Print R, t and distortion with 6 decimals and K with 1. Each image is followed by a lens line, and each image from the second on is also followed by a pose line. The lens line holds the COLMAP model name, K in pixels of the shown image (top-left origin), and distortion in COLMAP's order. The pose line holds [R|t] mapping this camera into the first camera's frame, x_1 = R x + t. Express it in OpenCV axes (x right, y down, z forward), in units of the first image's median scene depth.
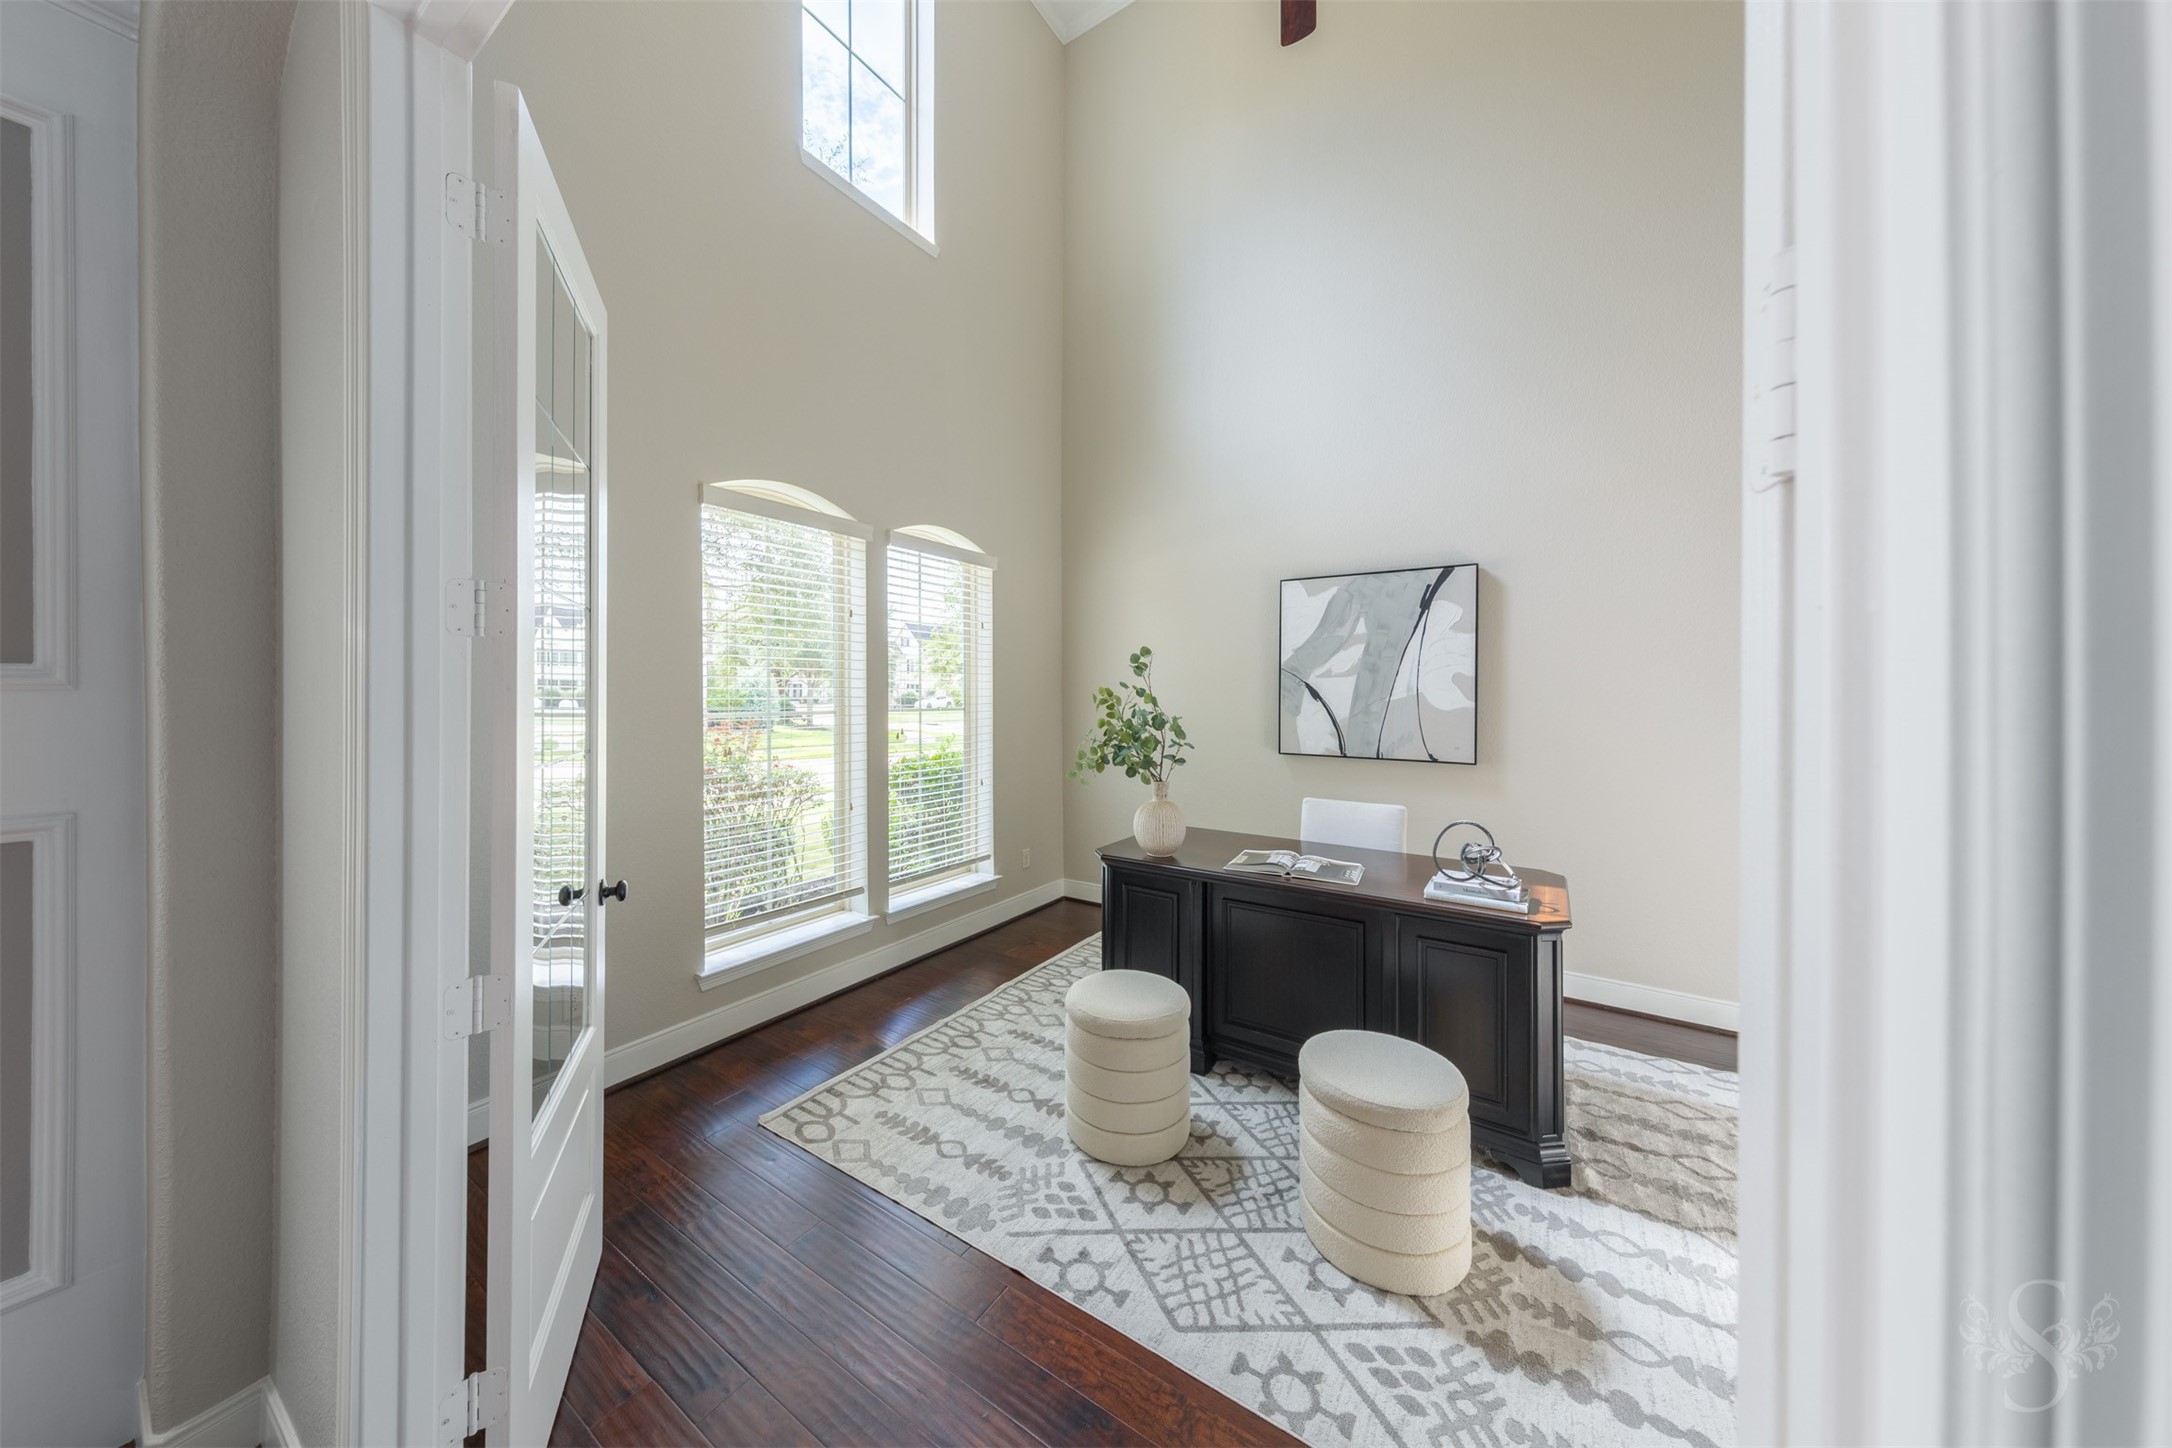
lens RADIAL K [[710.7, 0, 1081.3], [0, 710.7, 707.4], [0, 0, 1]] dist [0.001049, -0.000544]
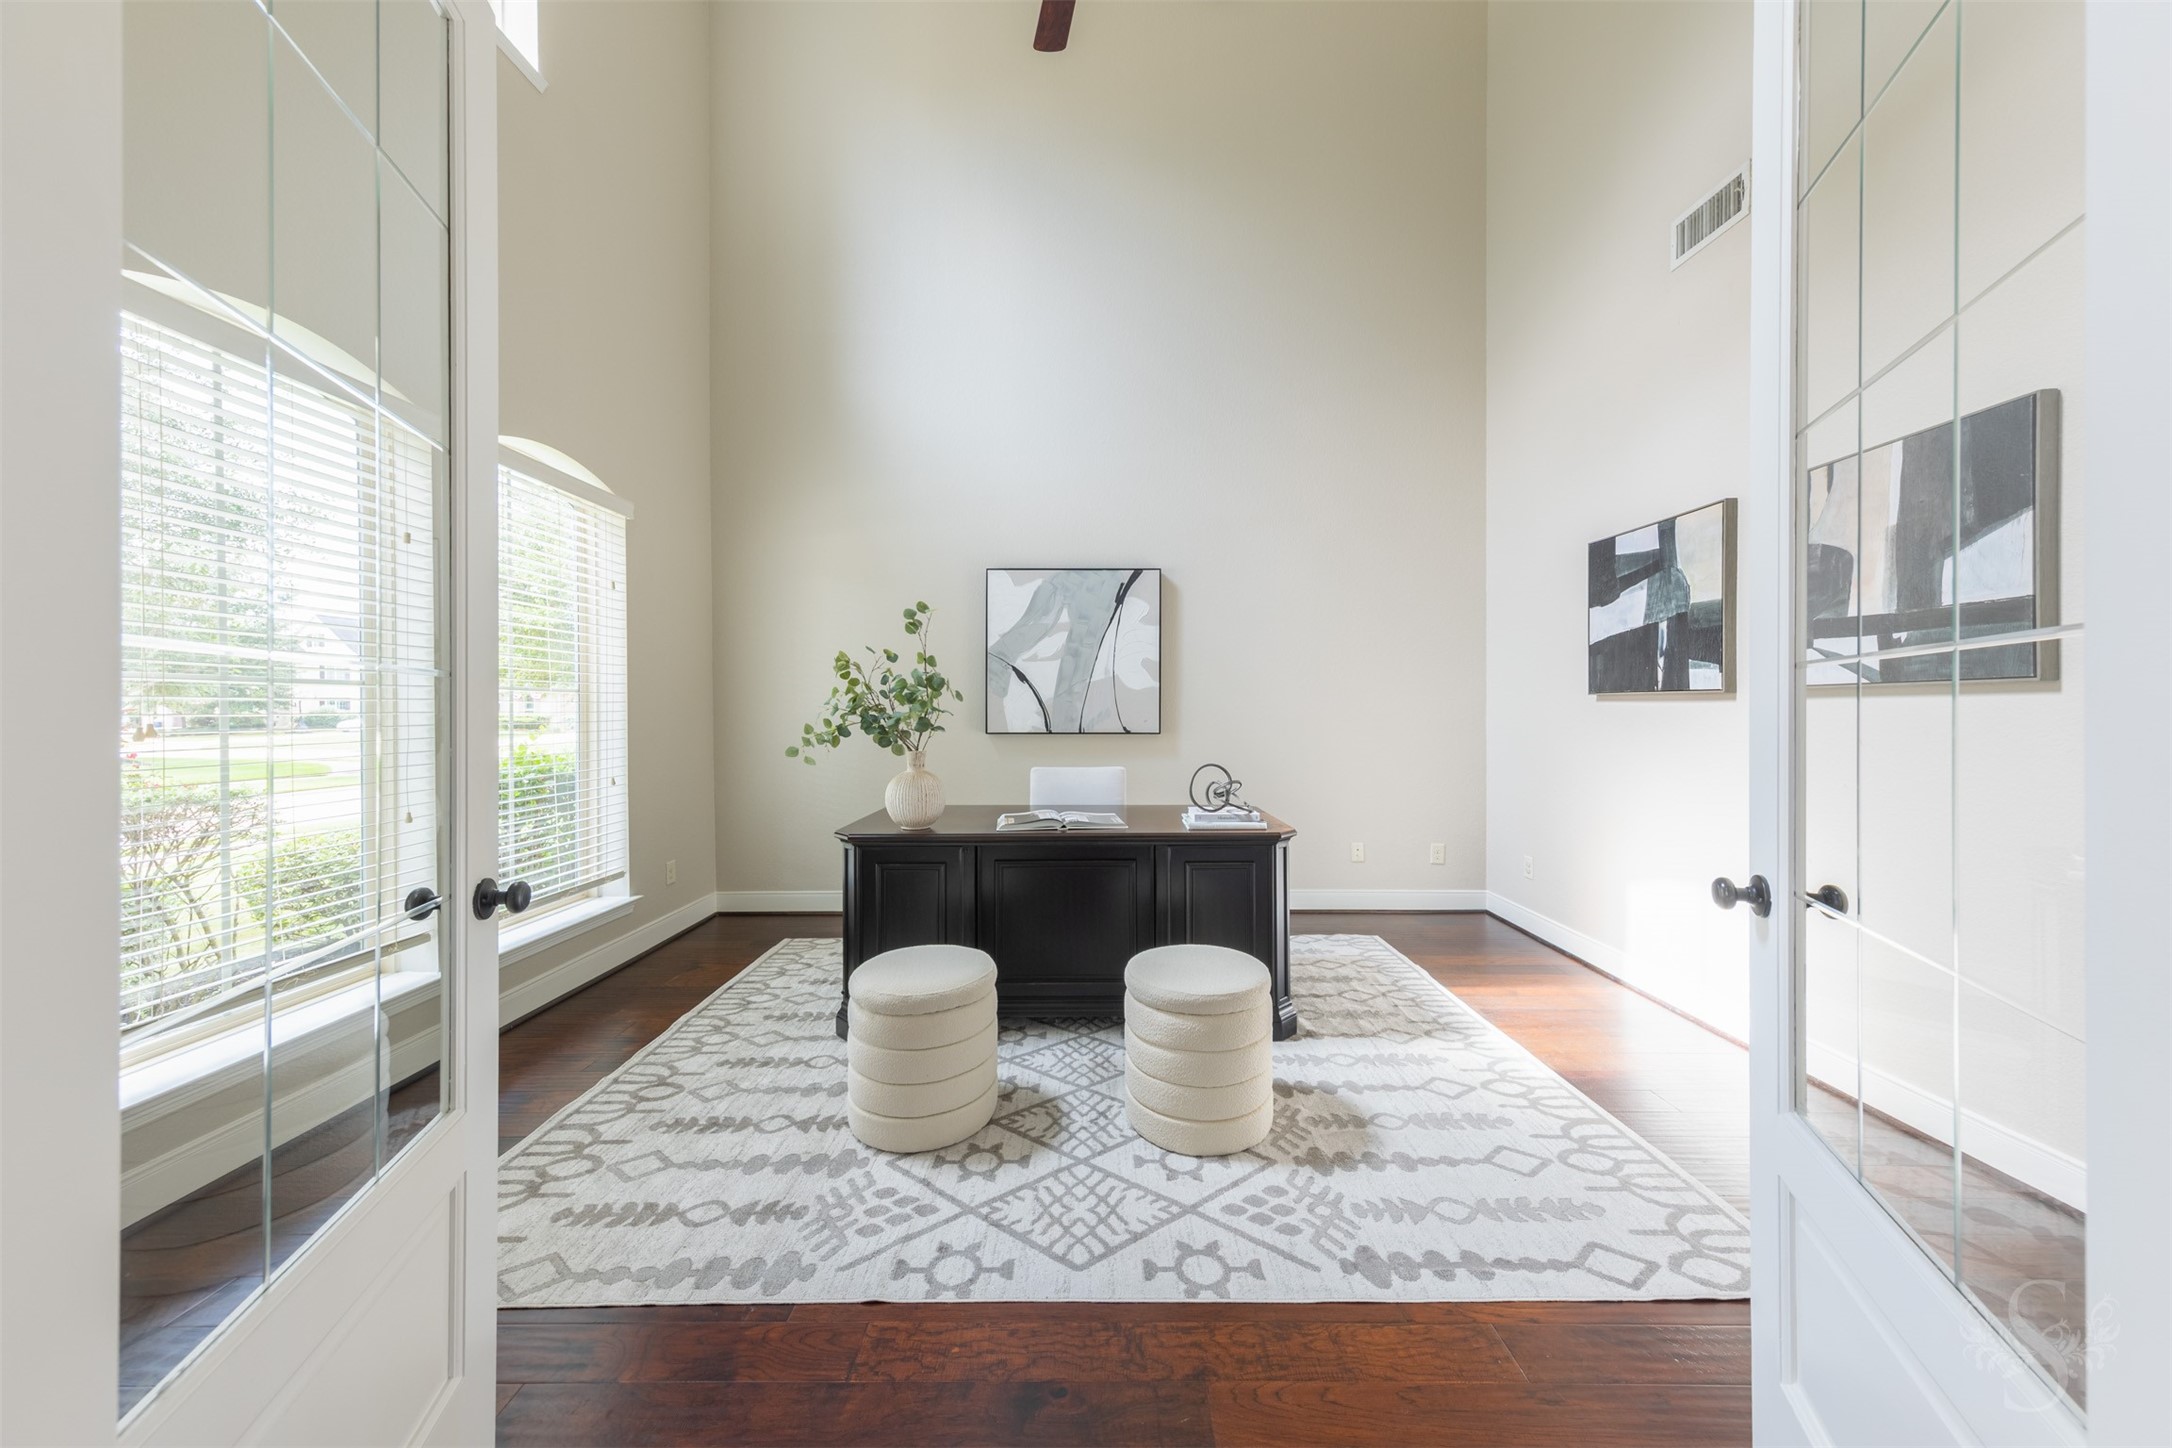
lens RADIAL K [[671.7, 0, 1091.1], [0, 671.7, 722.7], [0, 0, 1]] dist [0.002955, -0.000585]
pose [[0.827659, 0.001877, 0.561228, -0.238864], [-0.000732, 0.999997, -0.002265, 0.081569], [-0.561230, 0.001464, 0.827658, 0.145318]]
